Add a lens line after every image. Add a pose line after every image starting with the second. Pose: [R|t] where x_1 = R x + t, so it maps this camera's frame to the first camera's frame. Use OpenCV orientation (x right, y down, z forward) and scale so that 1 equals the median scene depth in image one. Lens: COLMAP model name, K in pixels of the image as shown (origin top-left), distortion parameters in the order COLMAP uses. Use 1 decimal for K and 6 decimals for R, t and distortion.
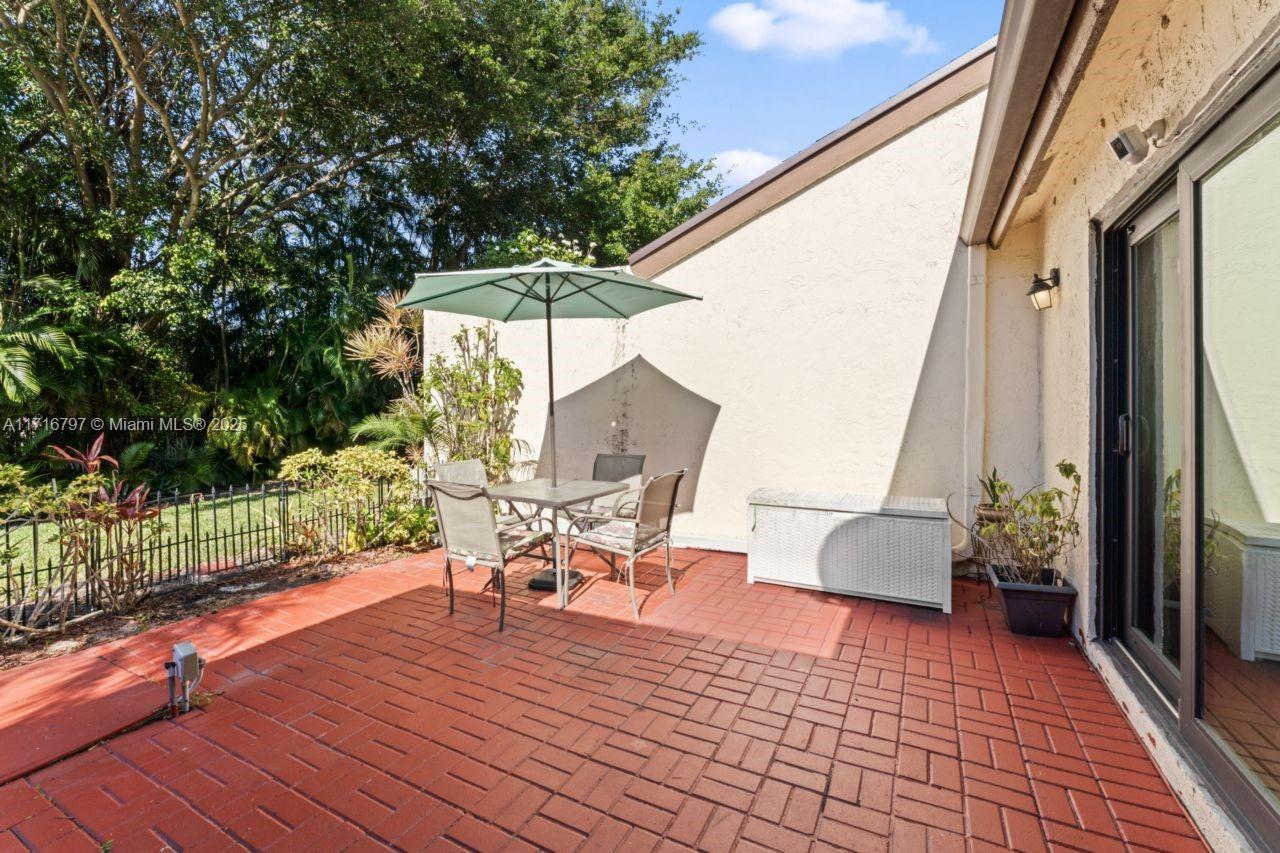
lens RADIAL K [[538.2, 0, 631.3], [0, 538.2, 406.1], [0, 0, 1]] dist [0.010855, -0.000737]
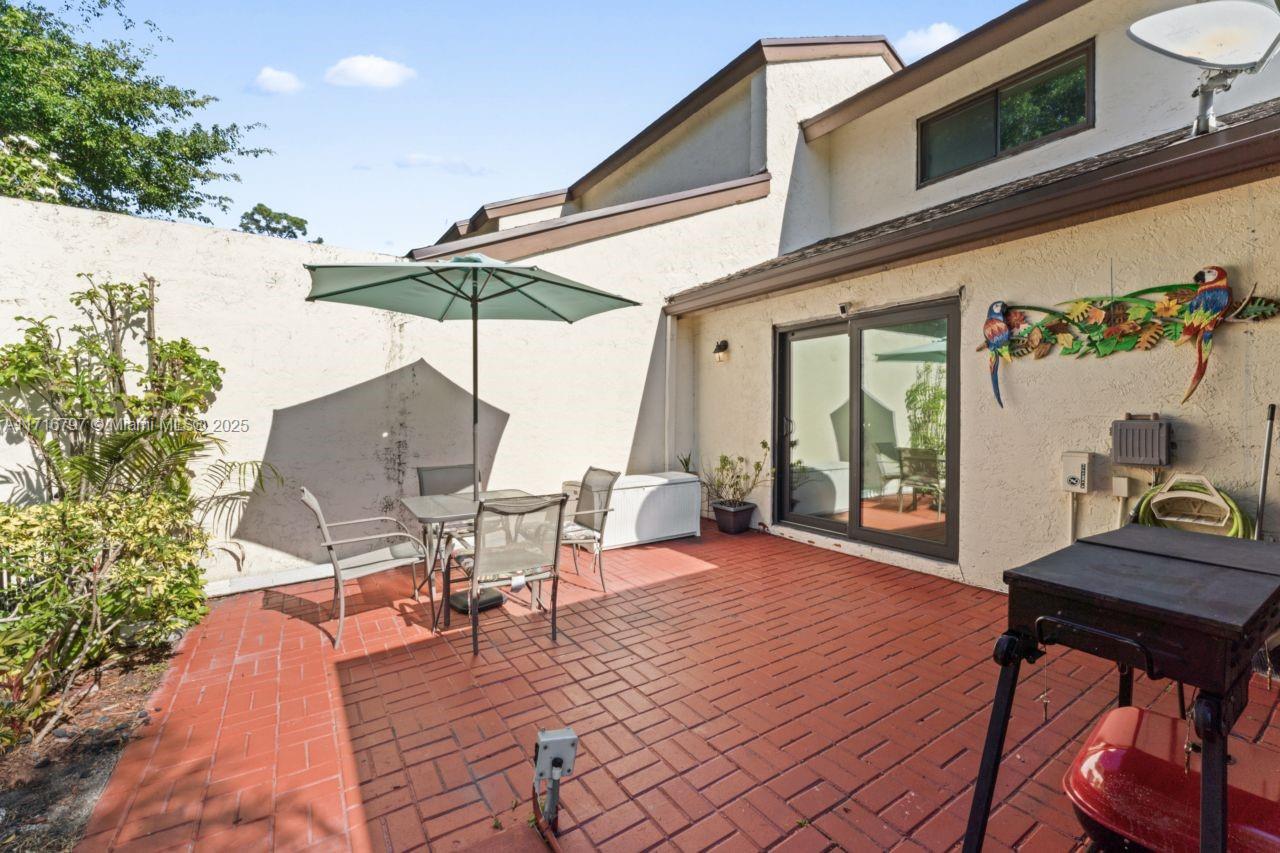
lens RADIAL K [[538.2, 0, 638.0], [0, 538.2, 420.6], [0, 0, 1]] dist [0.010855, -0.000737]
pose [[0.477910, -0.010258, 0.878349, -0.832990], [0.002575, 0.999944, 0.010277, 0.002611], [-0.878405, -0.002650, 0.477910, 0.309481]]
